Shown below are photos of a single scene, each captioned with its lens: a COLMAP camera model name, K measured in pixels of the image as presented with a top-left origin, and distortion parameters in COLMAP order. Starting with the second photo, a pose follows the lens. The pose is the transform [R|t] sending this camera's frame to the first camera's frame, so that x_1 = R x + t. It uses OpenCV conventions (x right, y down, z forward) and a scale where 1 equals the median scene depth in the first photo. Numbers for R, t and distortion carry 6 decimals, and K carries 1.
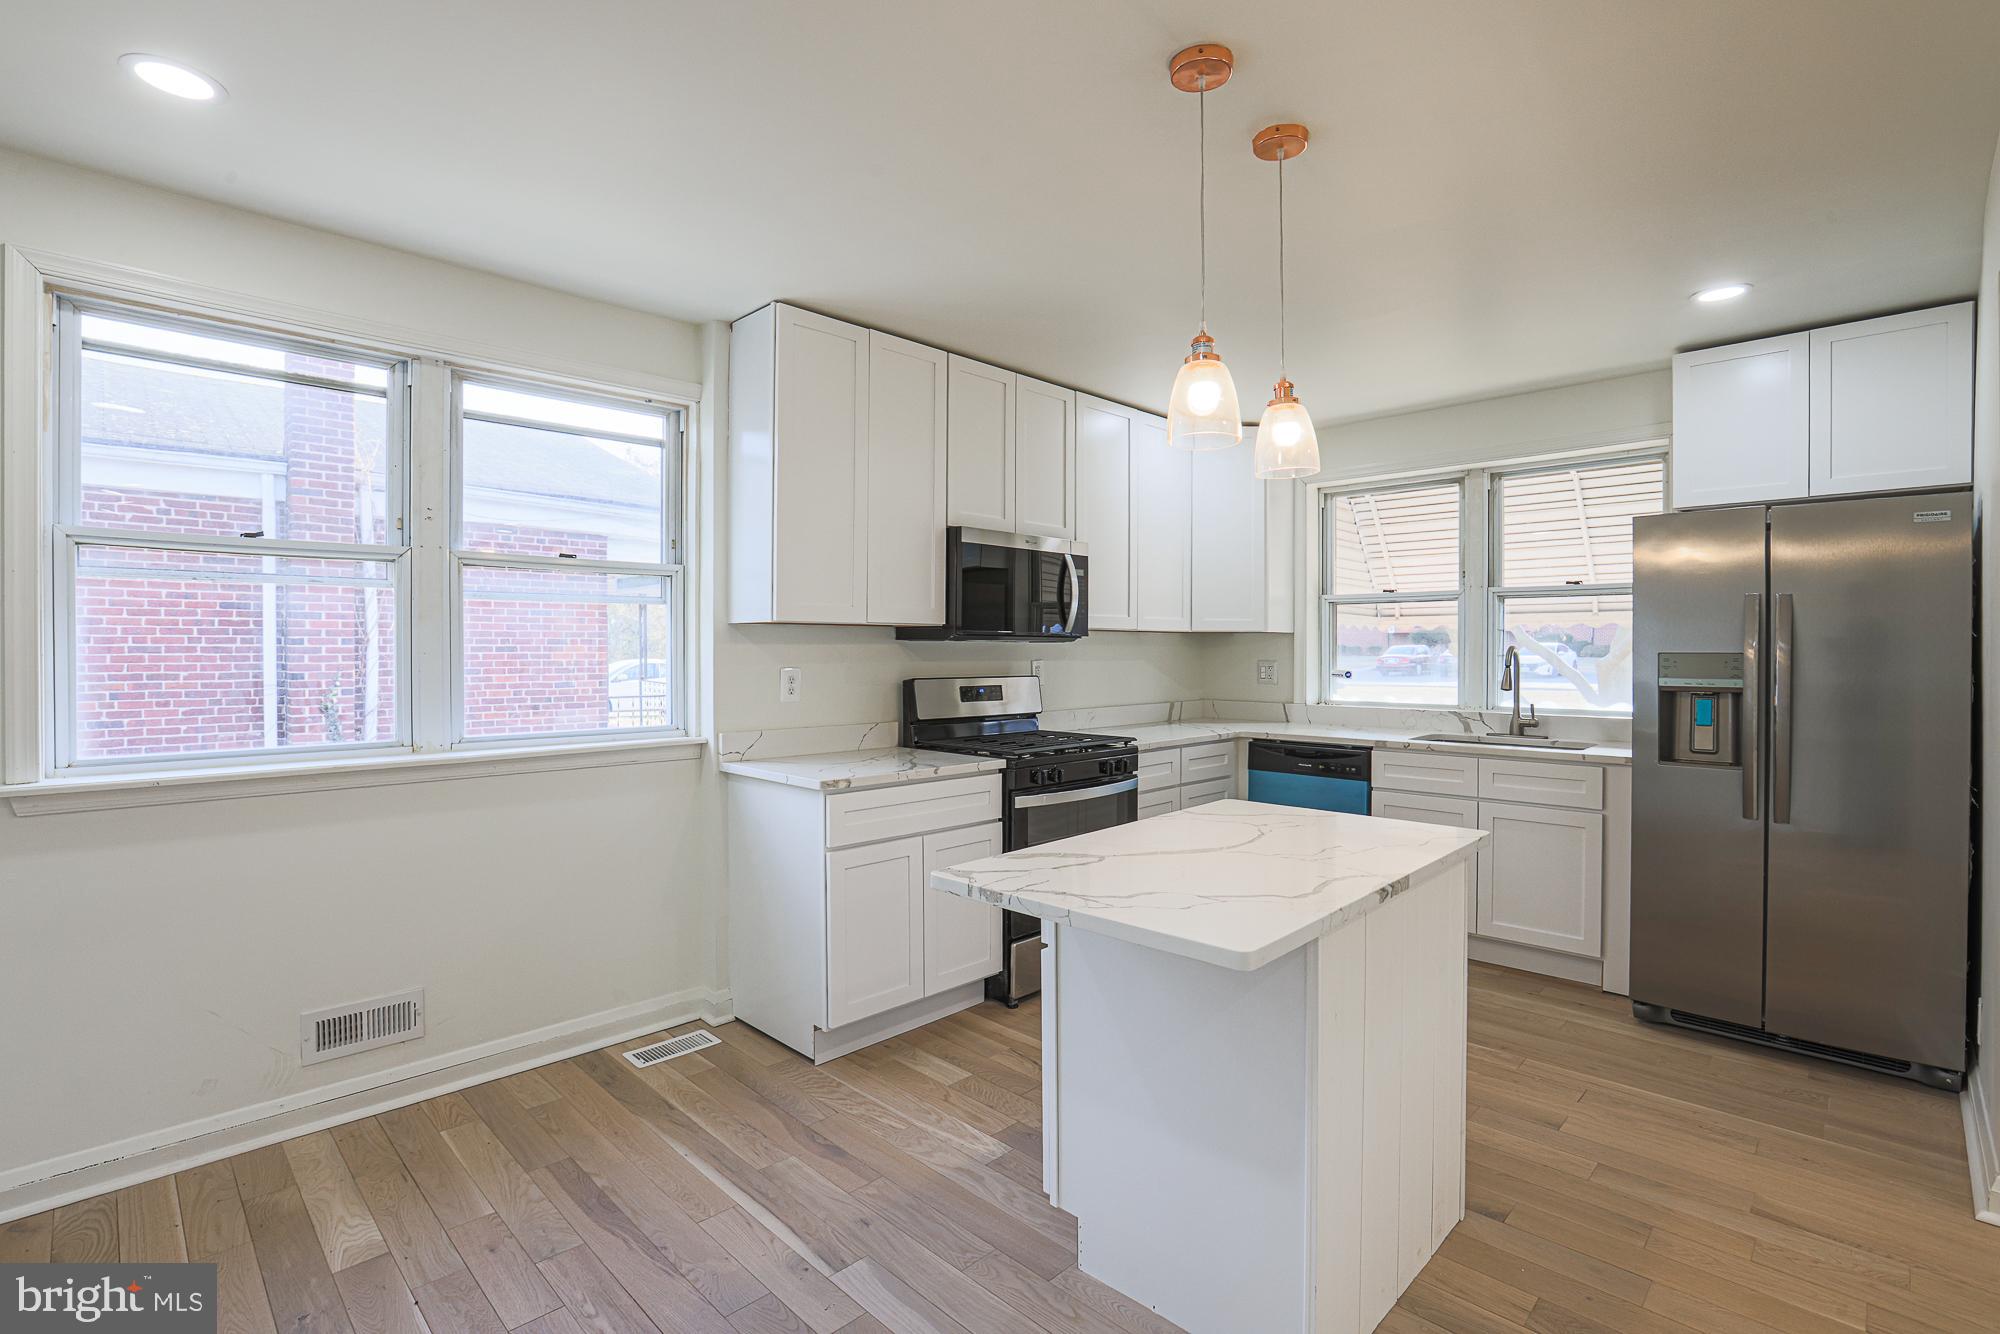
lens RADIAL K [[934.6, 0, 1008.2], [0, 934.6, 658.7], [0, 0, 1]] dist [-0.053945, 0.018320]
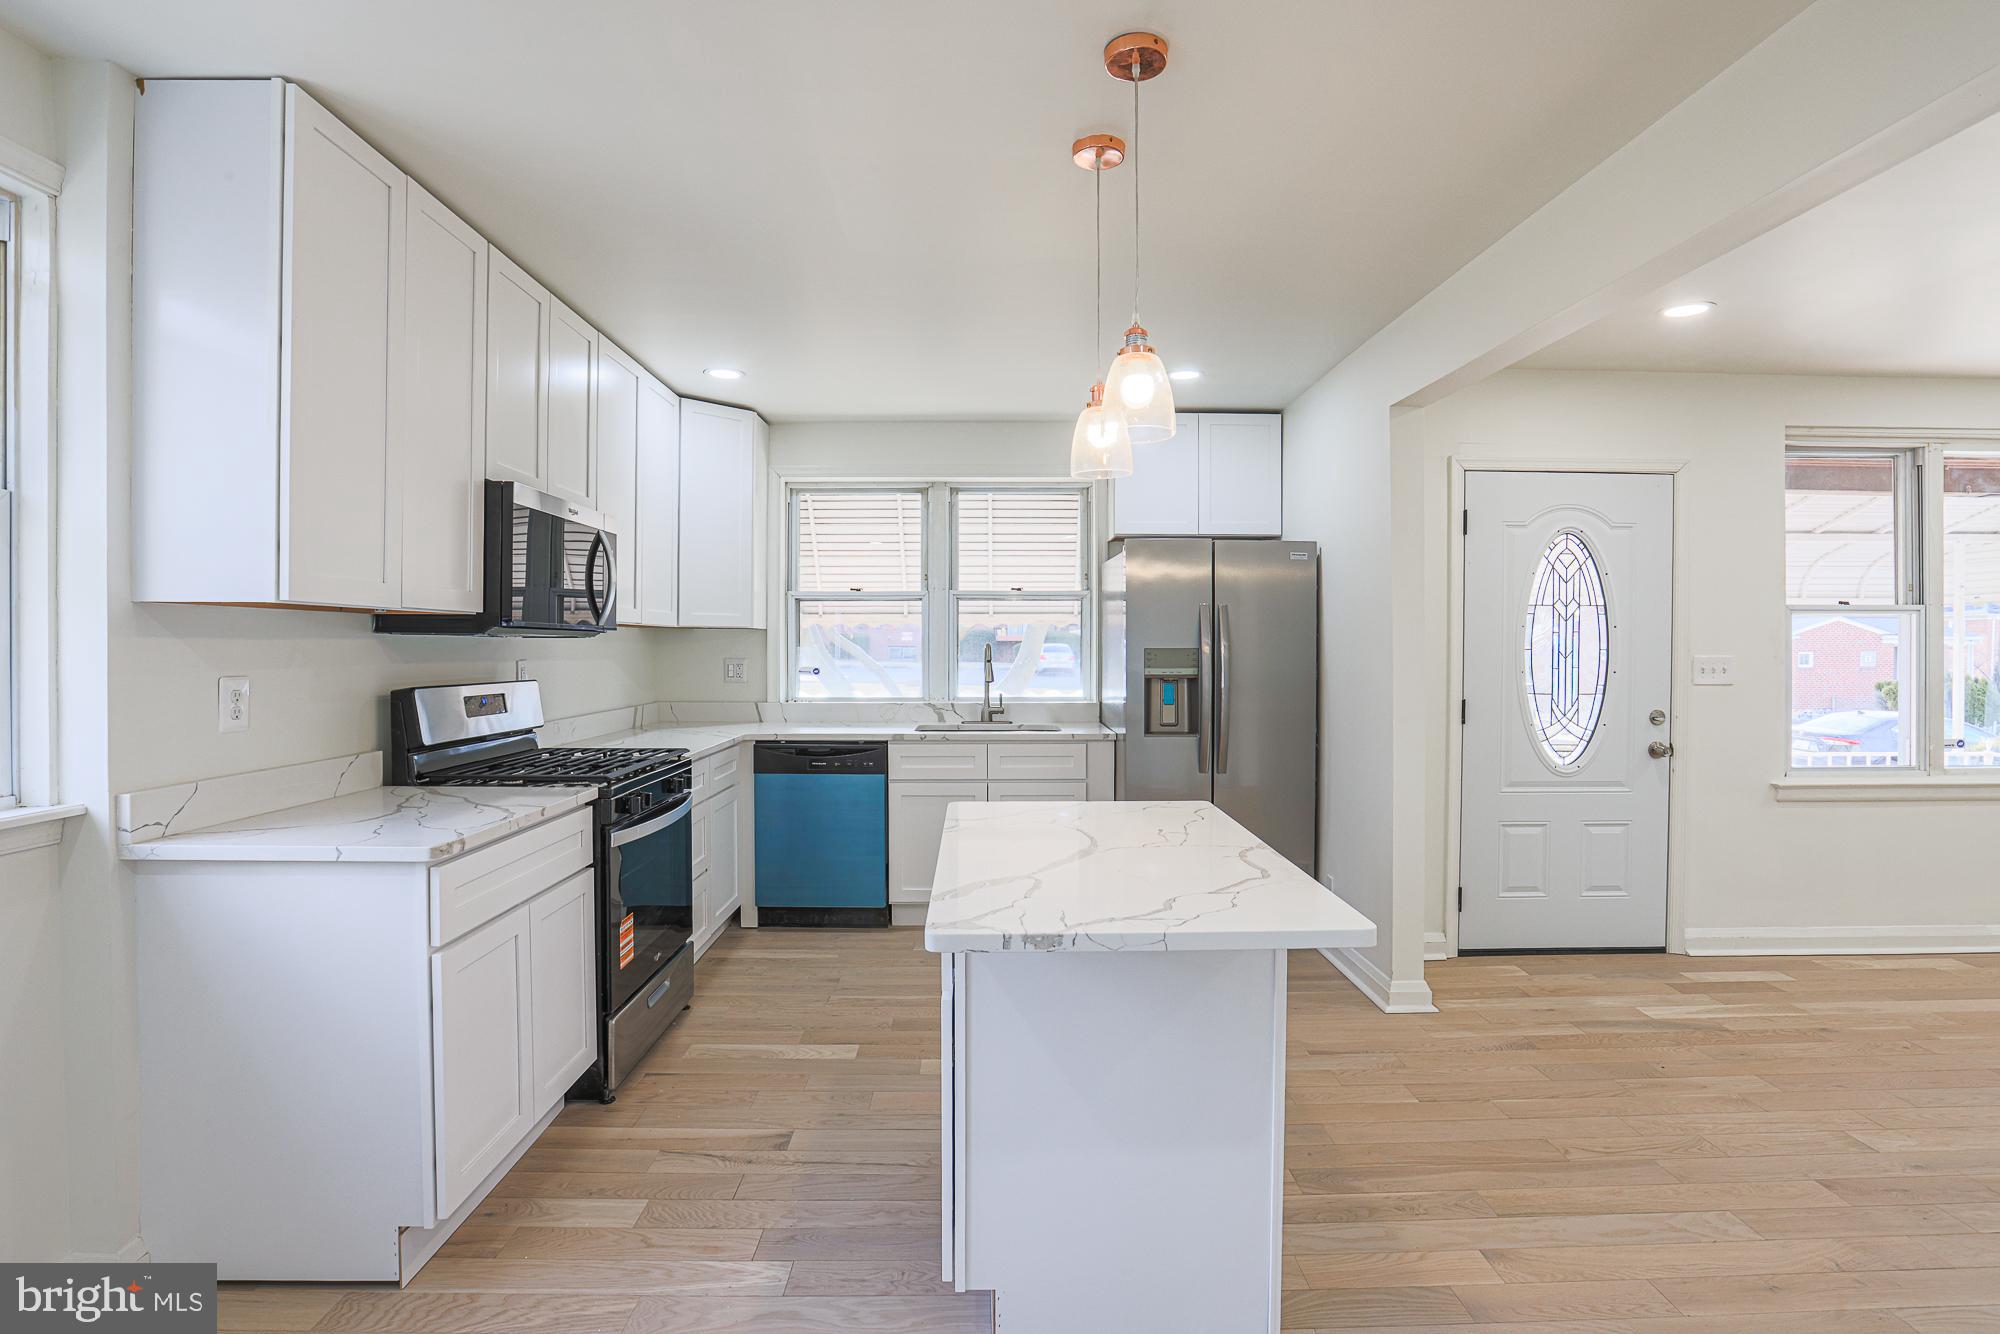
lens RADIAL K [[934.6, 0, 1007.4], [0, 934.6, 651.9], [0, 0, 1]] dist [-0.053945, 0.018320]
pose [[0.696752, -0.004941, 0.717295, -0.331175], [0.007637, 0.999971, -0.000531, -0.002079], [-0.717271, 0.005848, 0.696769, 0.229118]]
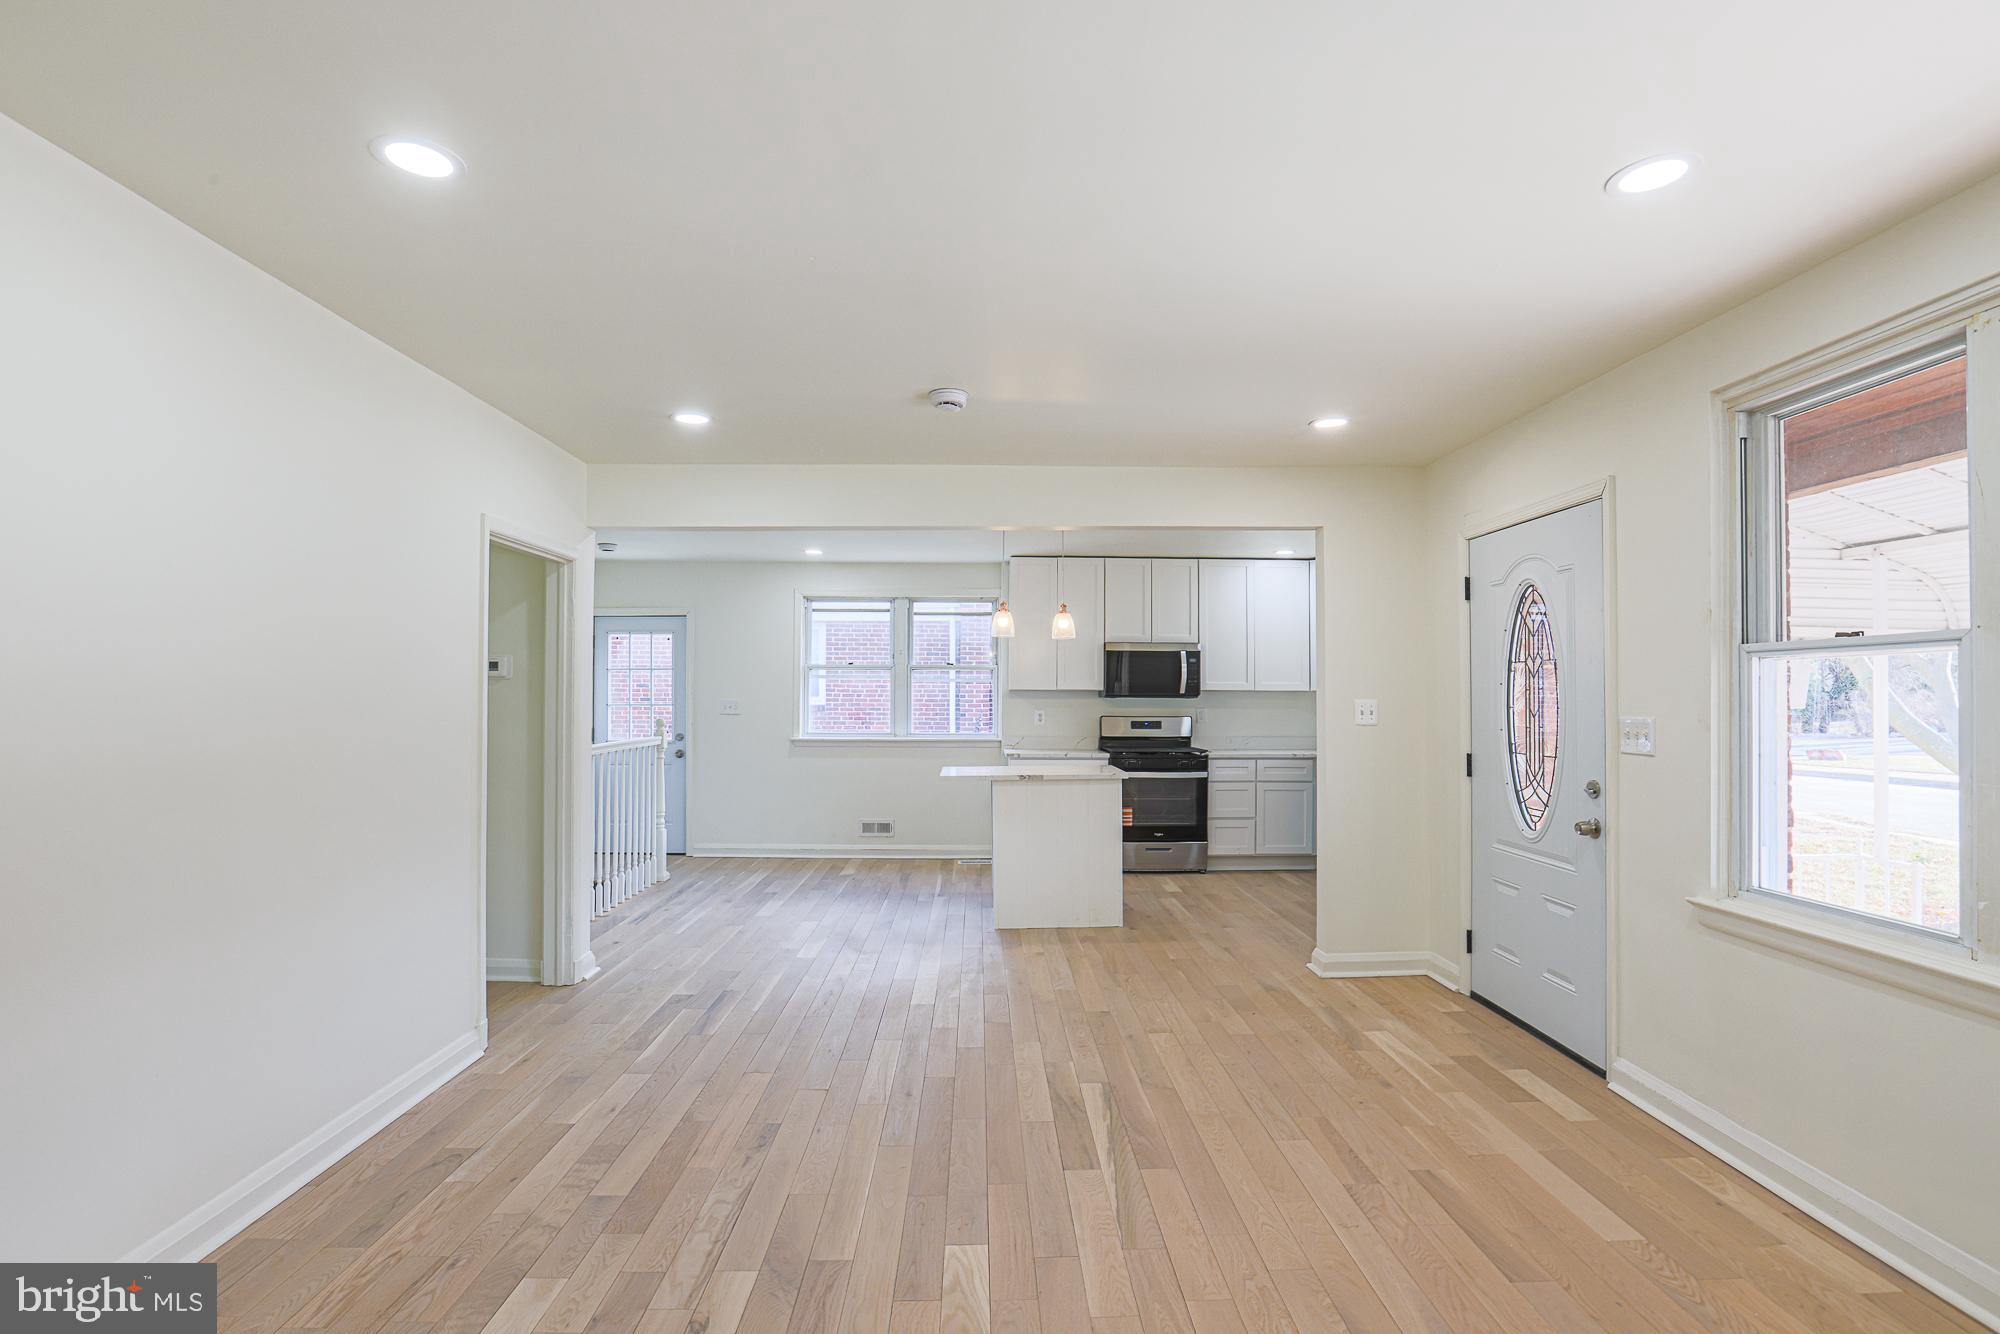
lens RADIAL K [[934.6, 0, 994.8], [0, 934.6, 680.1], [0, 0, 1]] dist [-0.053945, 0.018320]
pose [[0.717972, -0.011218, -0.695981, 1.343775], [-0.012186, 0.999514, -0.028682, 0.005725], [0.695965, 0.029074, 0.717487, -0.732110]]
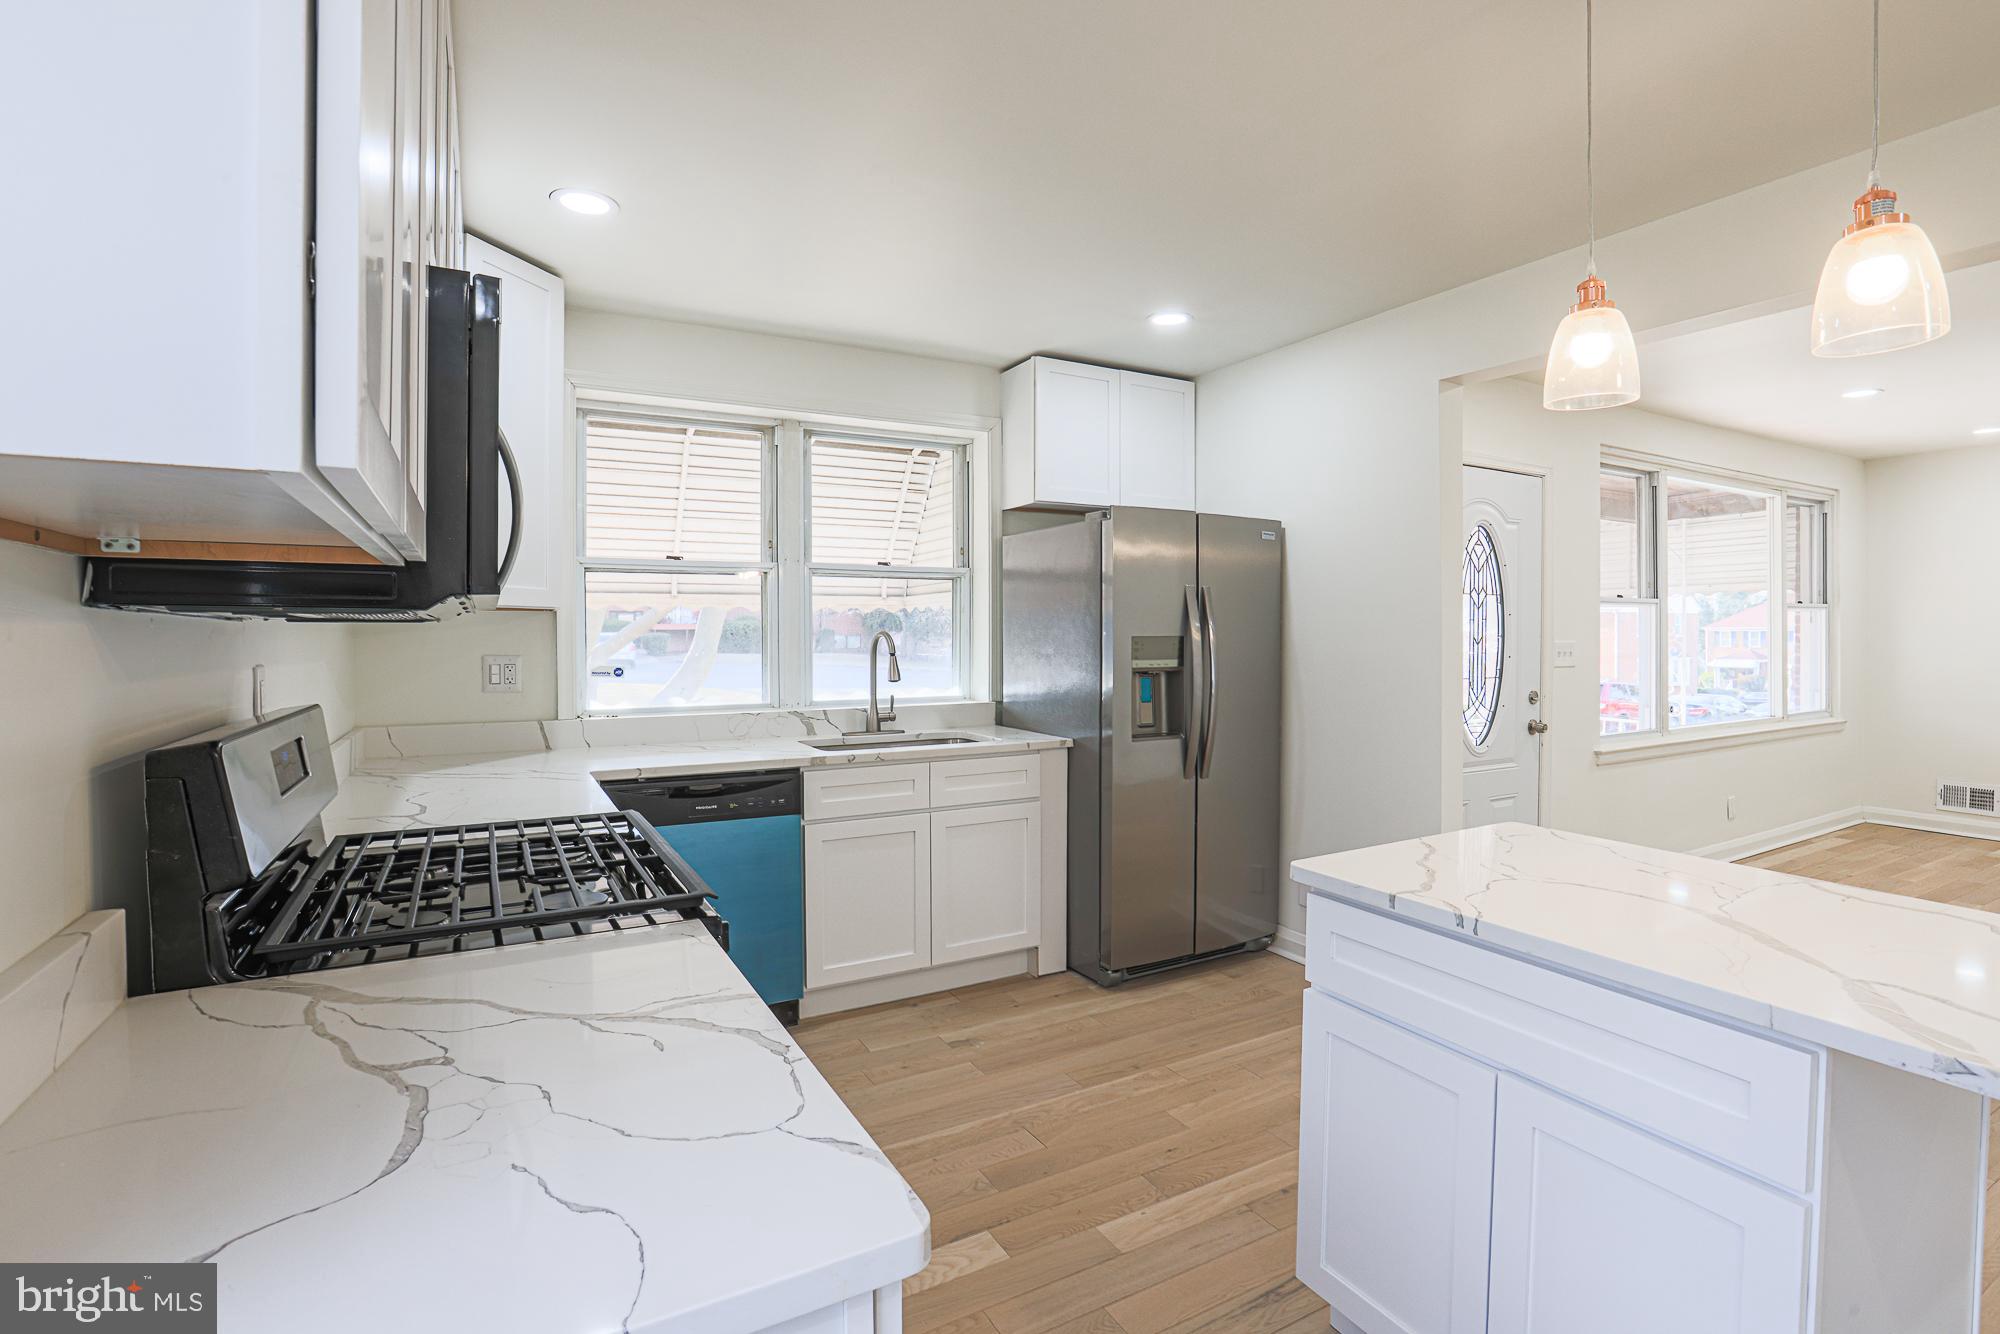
lens RADIAL K [[934.6, 0, 1009.9], [0, 934.6, 650.4], [0, 0, 1]] dist [-0.053945, 0.018320]
pose [[0.276021, -0.018184, 0.960980, -0.352731], [0.014838, 0.999782, 0.014657, -0.008035], [-0.961037, 0.010214, 0.276230, 0.806554]]
